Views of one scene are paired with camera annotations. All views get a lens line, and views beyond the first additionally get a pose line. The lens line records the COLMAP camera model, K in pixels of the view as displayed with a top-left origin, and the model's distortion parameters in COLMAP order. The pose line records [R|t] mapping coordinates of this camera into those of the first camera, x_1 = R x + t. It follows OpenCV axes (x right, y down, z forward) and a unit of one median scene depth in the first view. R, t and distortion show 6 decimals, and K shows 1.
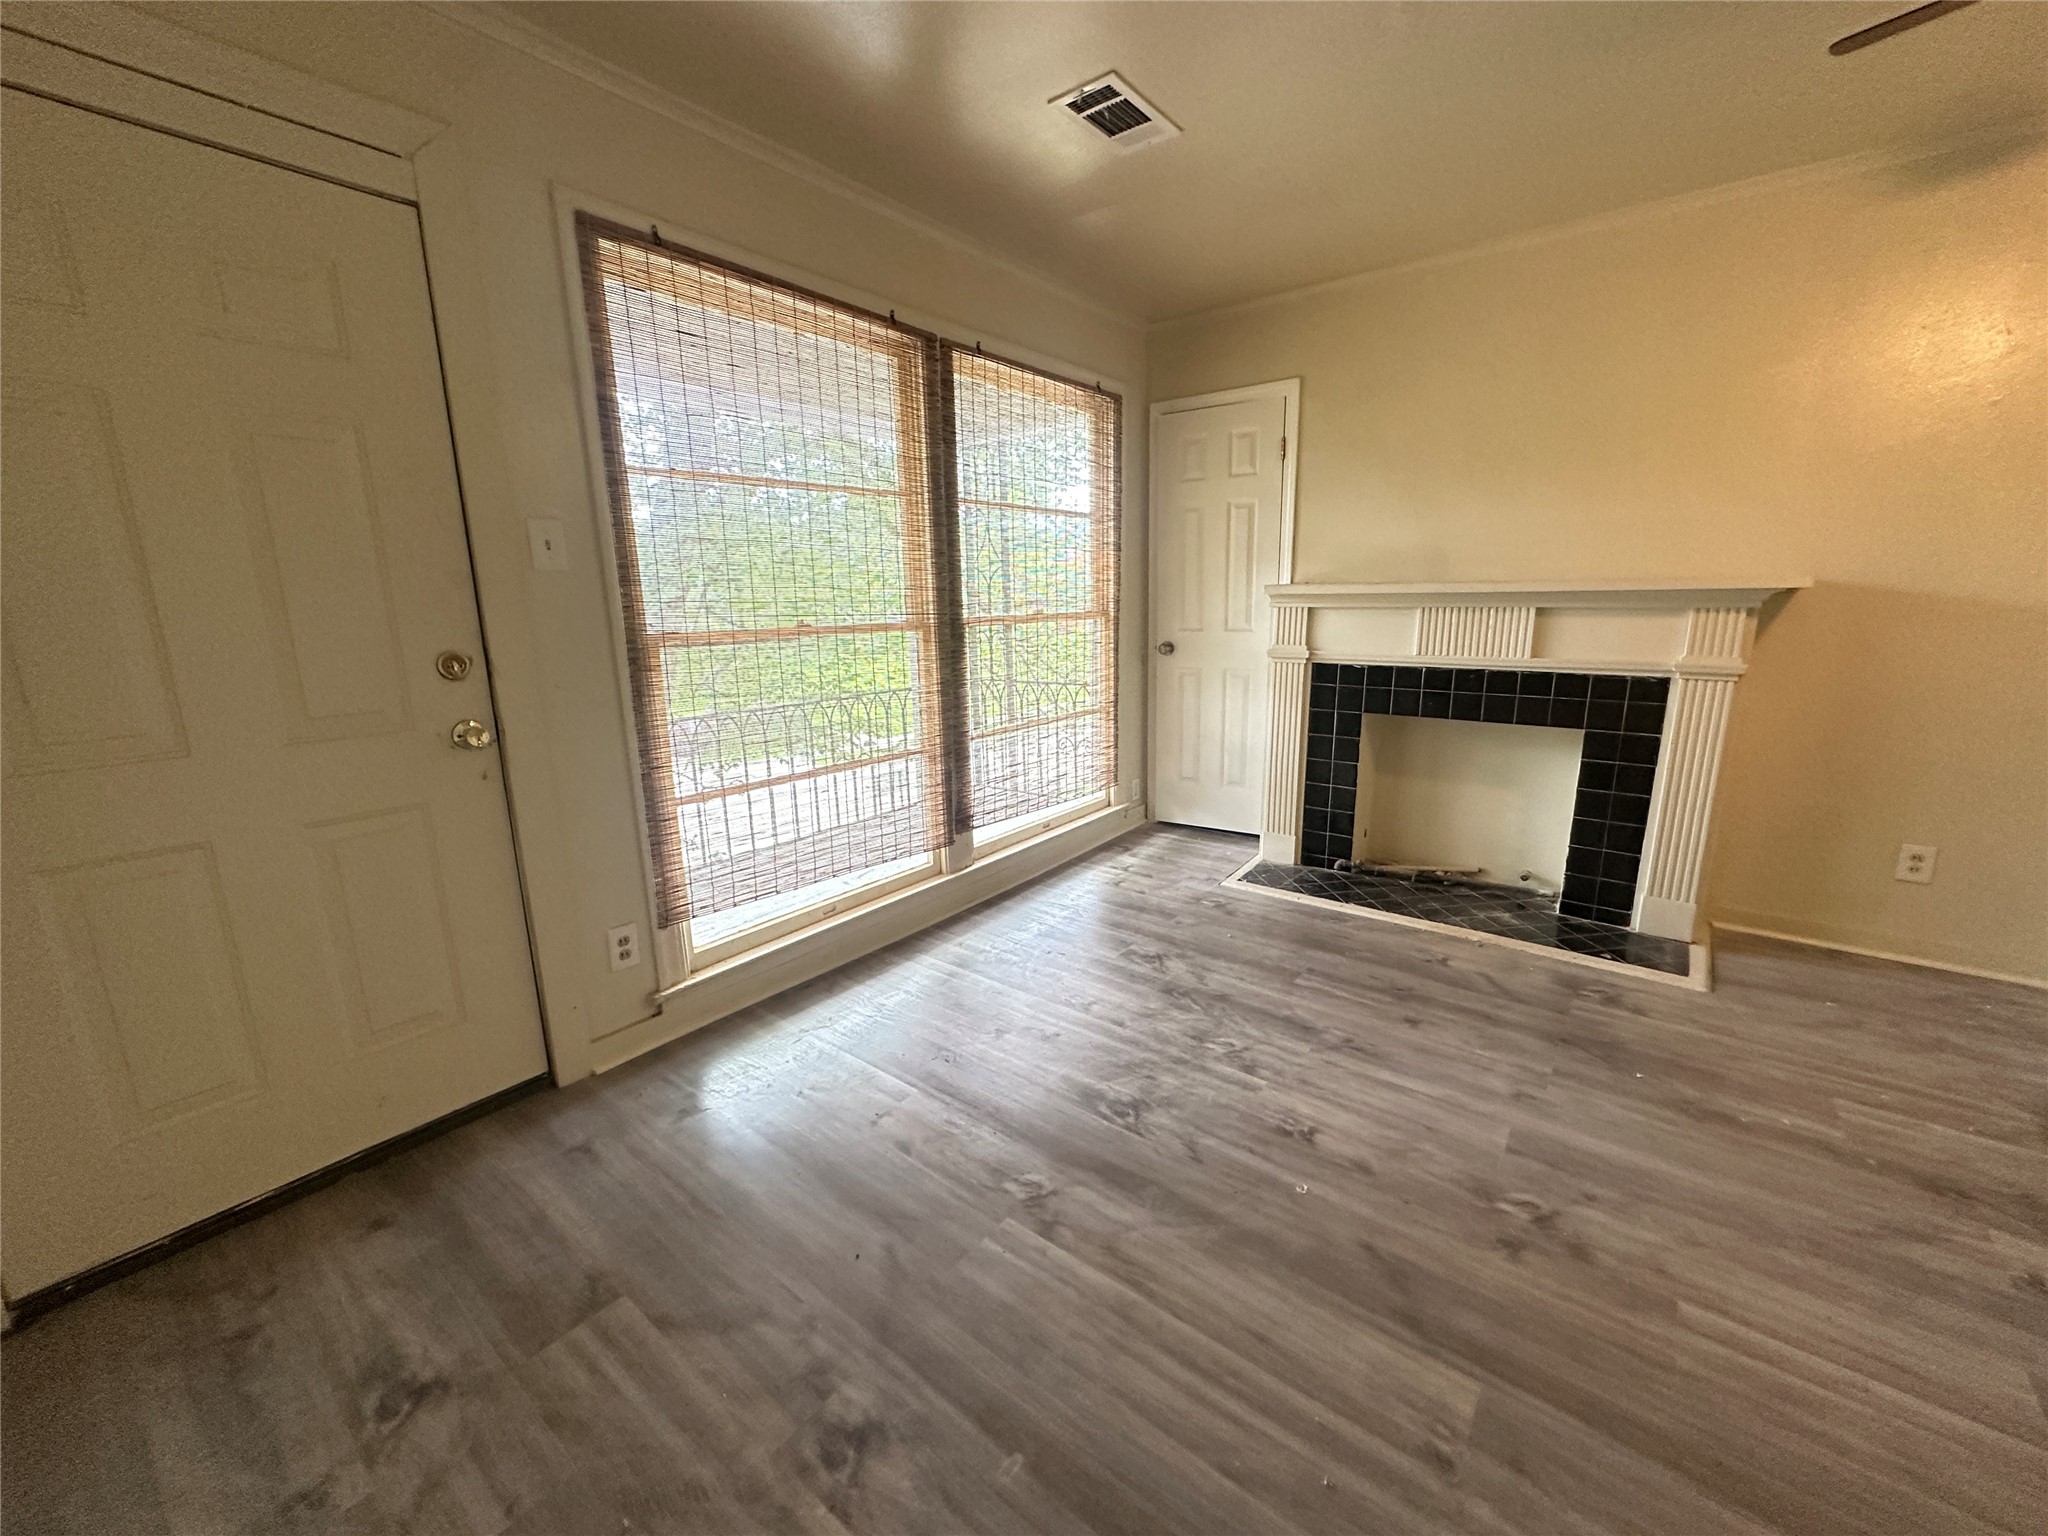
lens RADIAL K [[819.1, 0, 1032.9], [0, 819.1, 769.8], [0, 0, 1]] dist [0.000330, 0.000763]
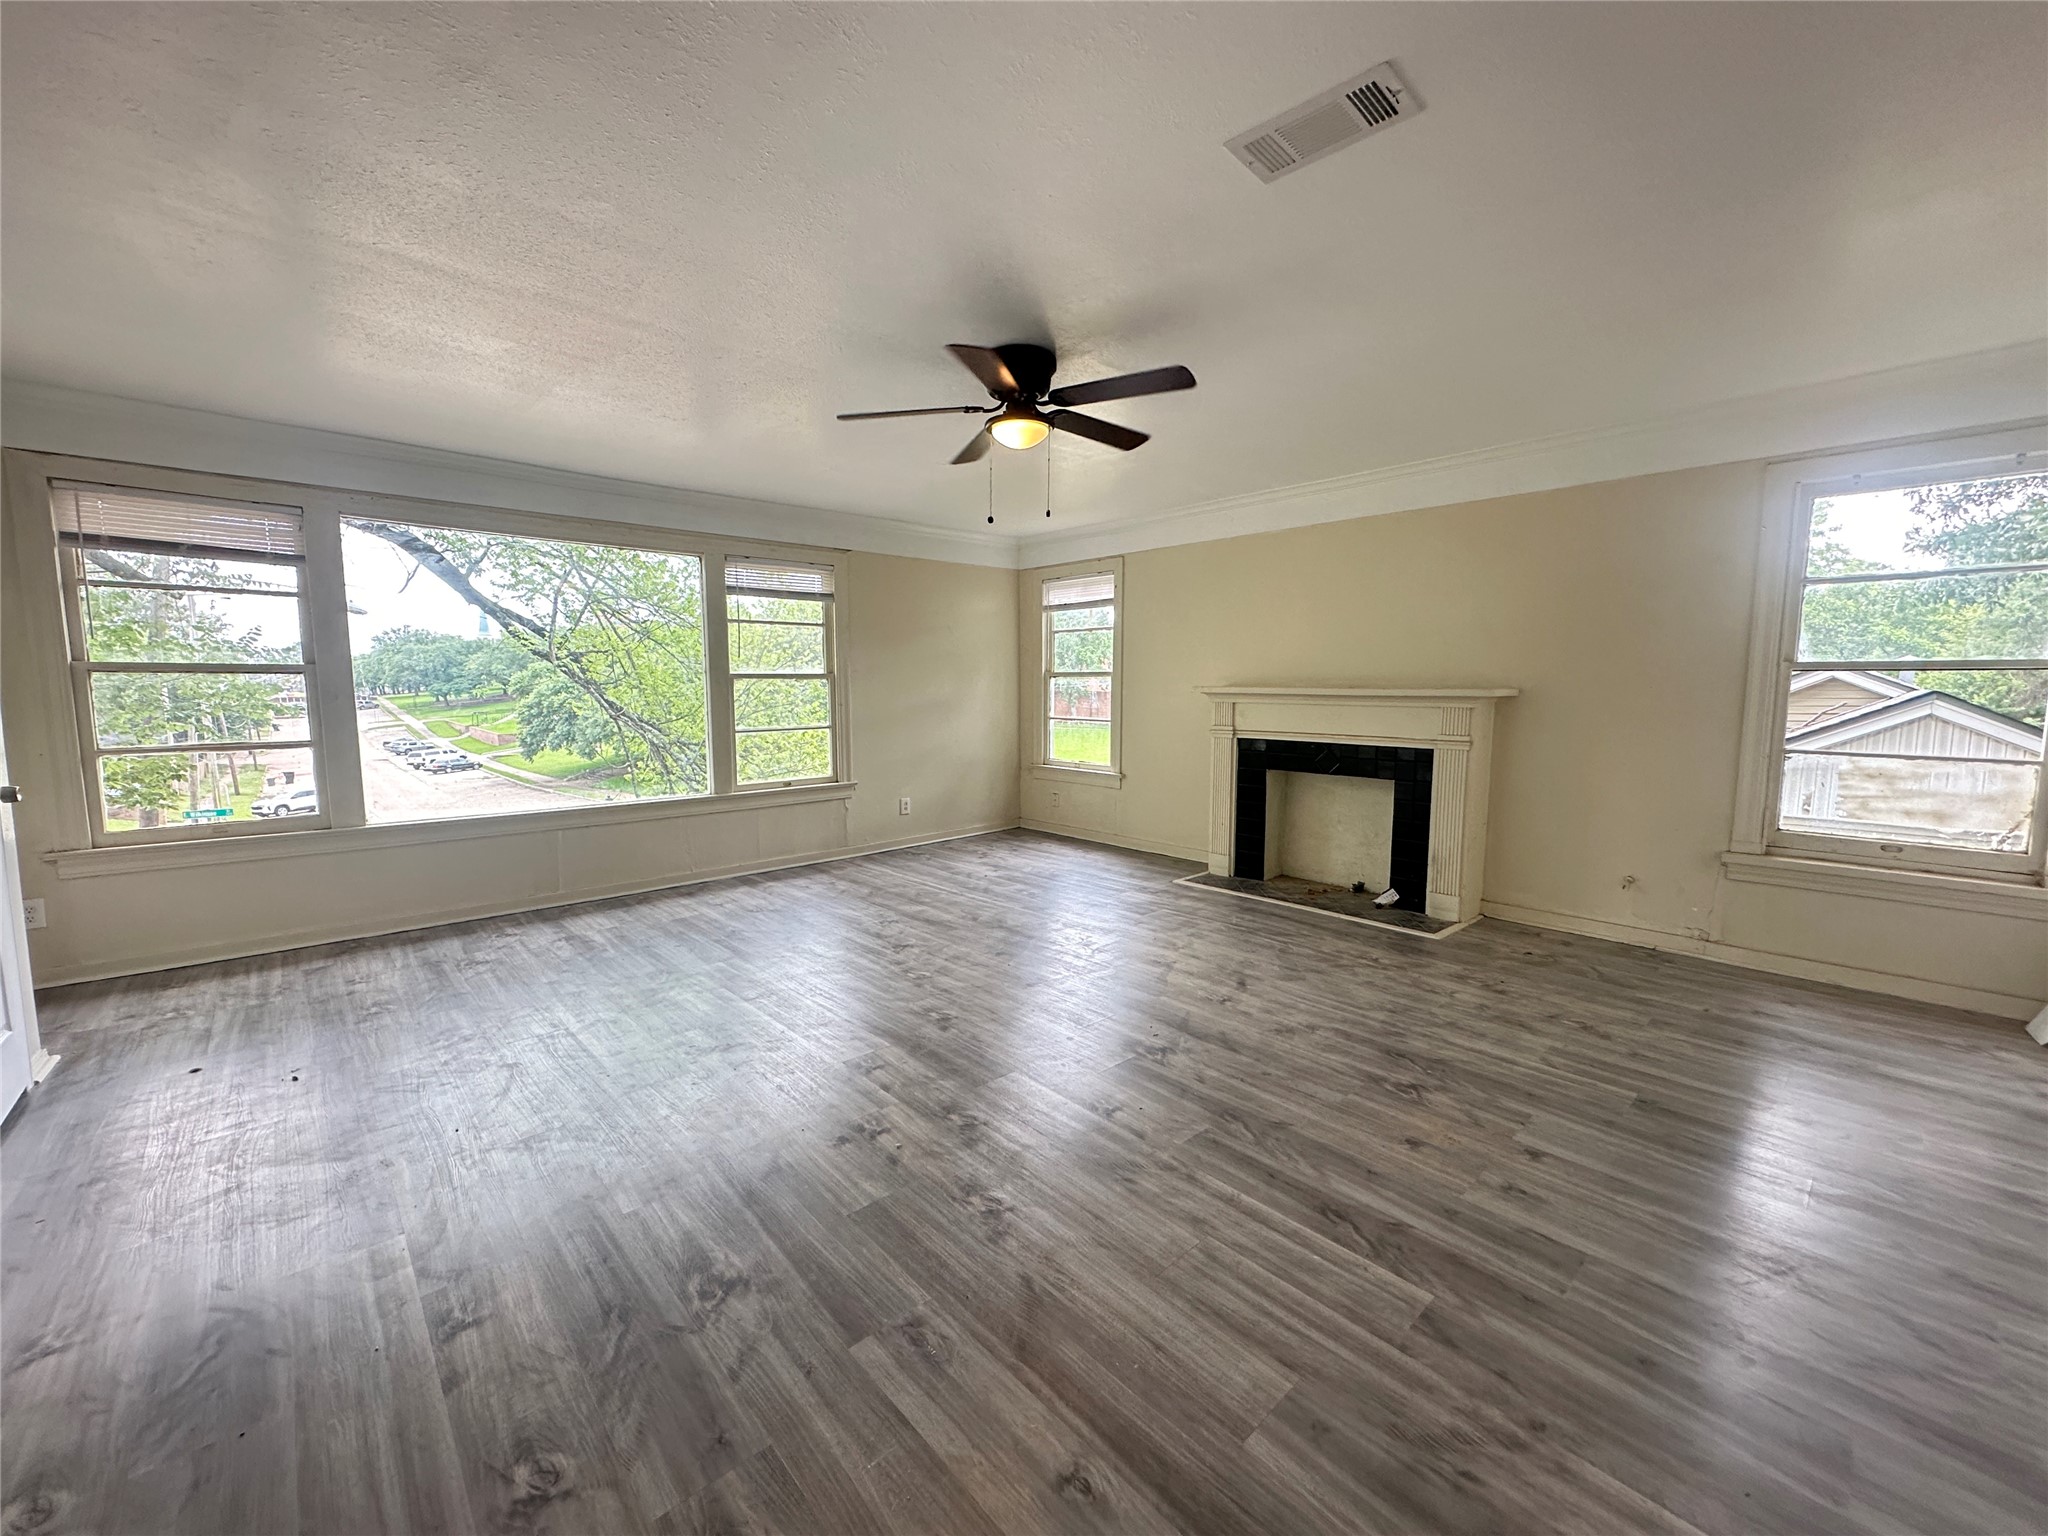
lens RADIAL K [[819.1, 0, 1026.8], [0, 819.1, 766.4], [0, 0, 1]] dist [0.000330, 0.000763]
pose [[0.987333, 0.034010, -0.154974, 0.233973], [-0.052186, 0.992021, -0.114767, 0.139888], [0.149834, 0.121400, 0.981230, -0.649518]]
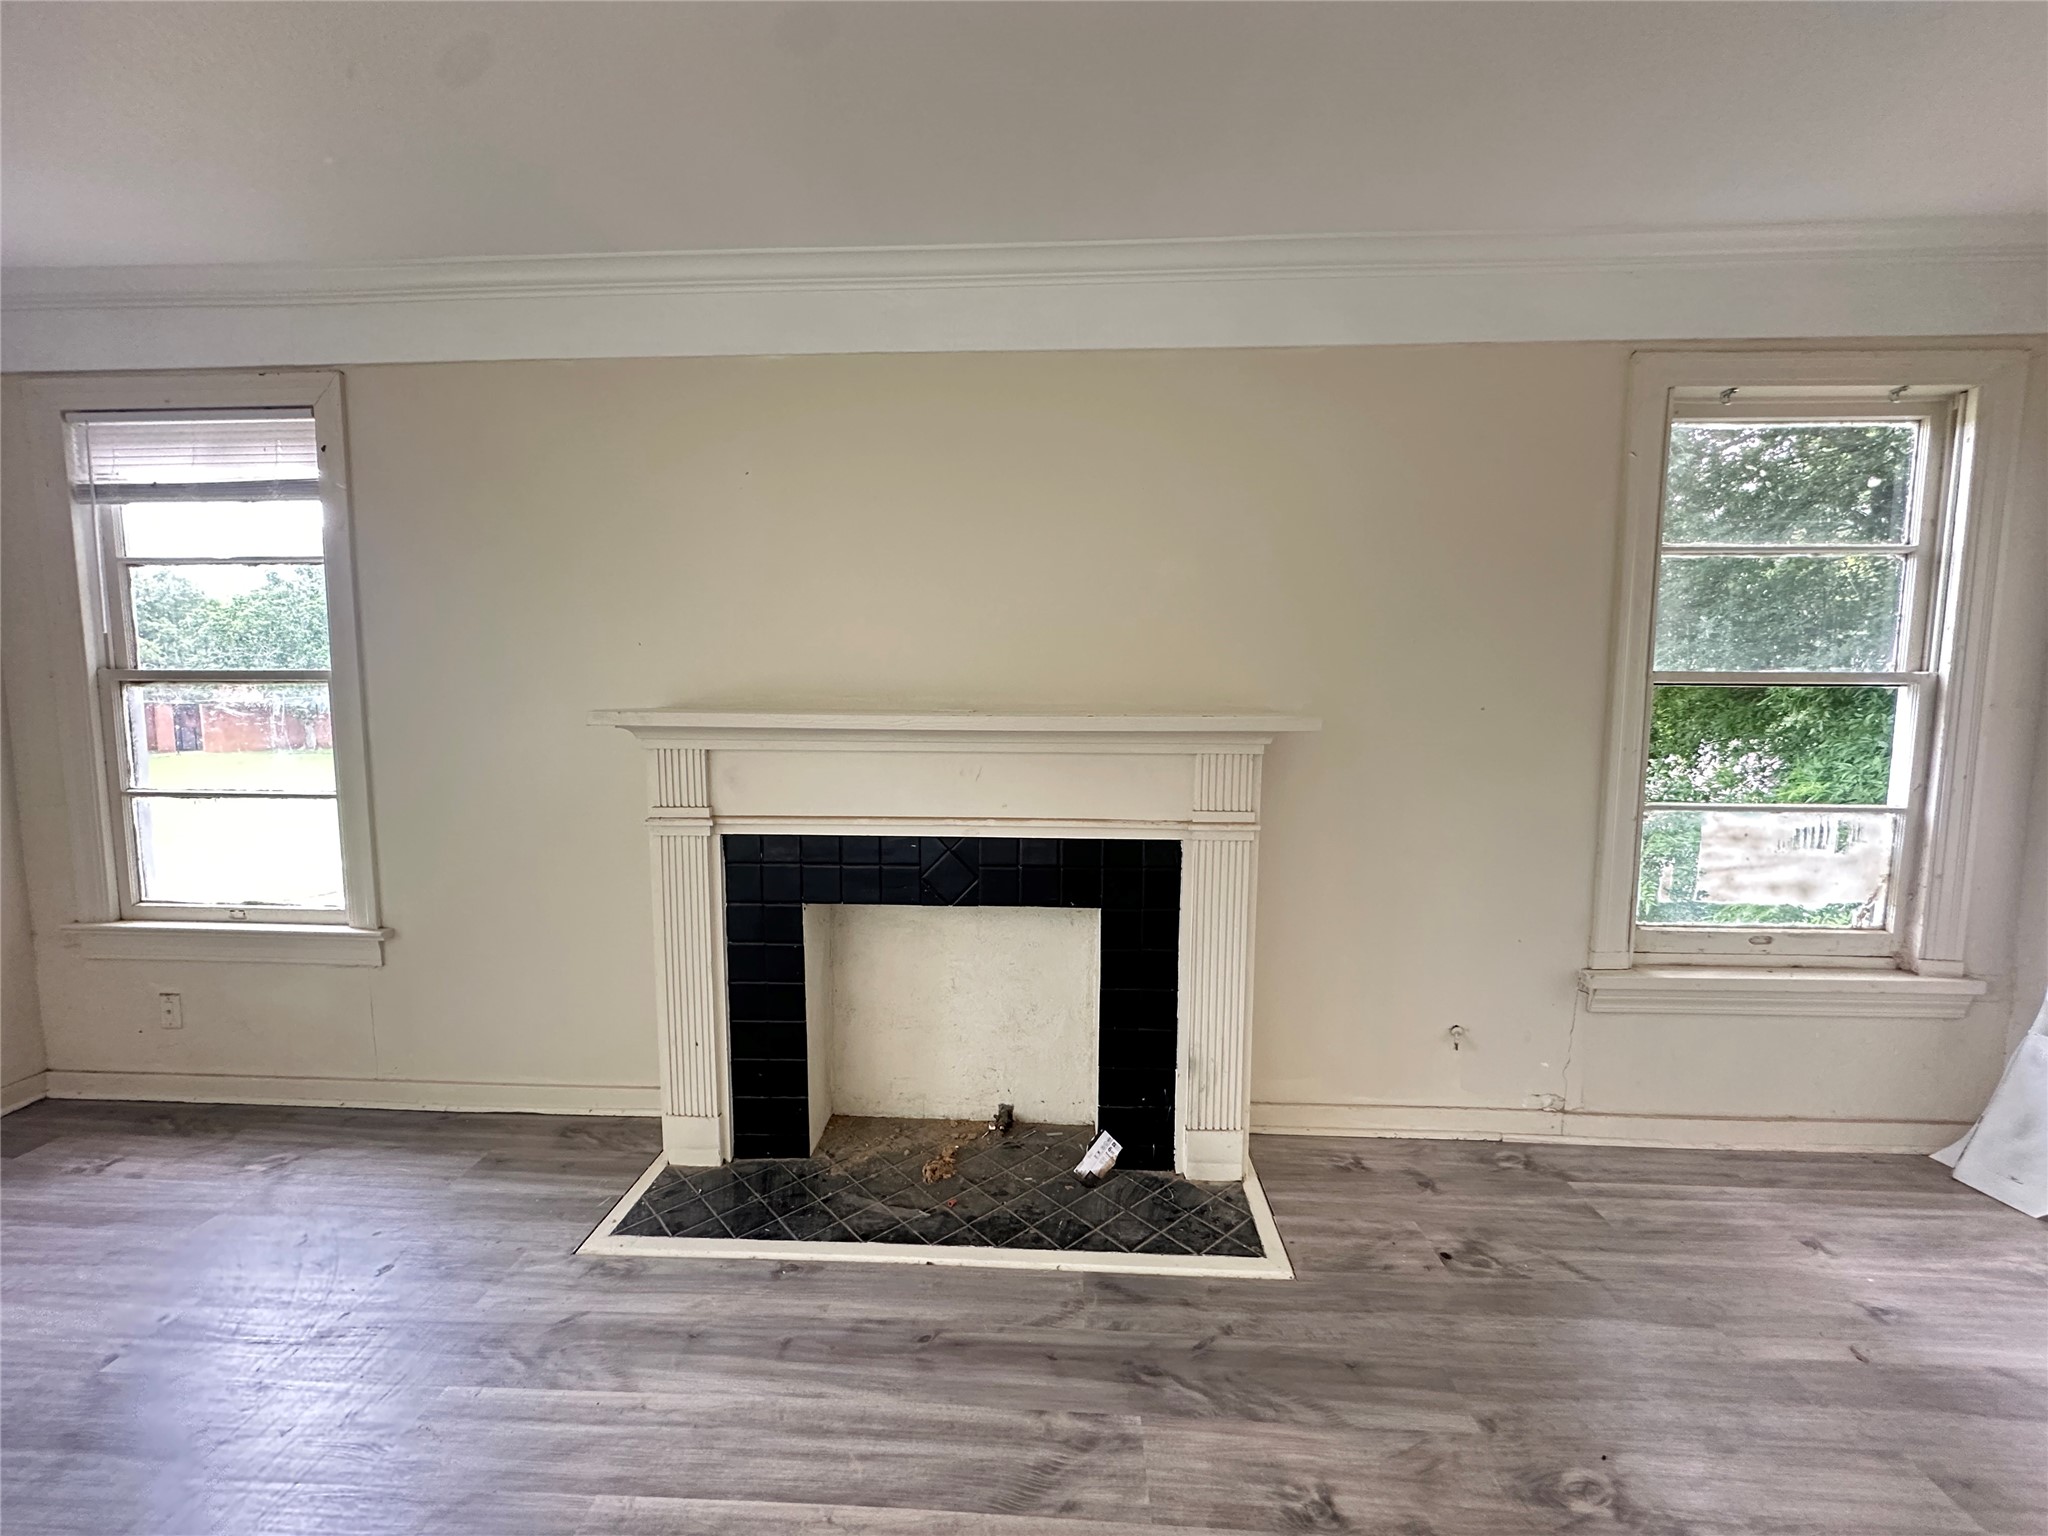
lens RADIAL K [[819.1, 0, 1017.6], [0, 819.1, 759.9], [0, 0, 1]] dist [0.000330, 0.000763]
pose [[0.817459, -0.030715, 0.575167, 0.201659], [0.110575, 0.988372, -0.104373, -0.117312], [-0.565273, 0.148920, 0.811350, 0.429011]]
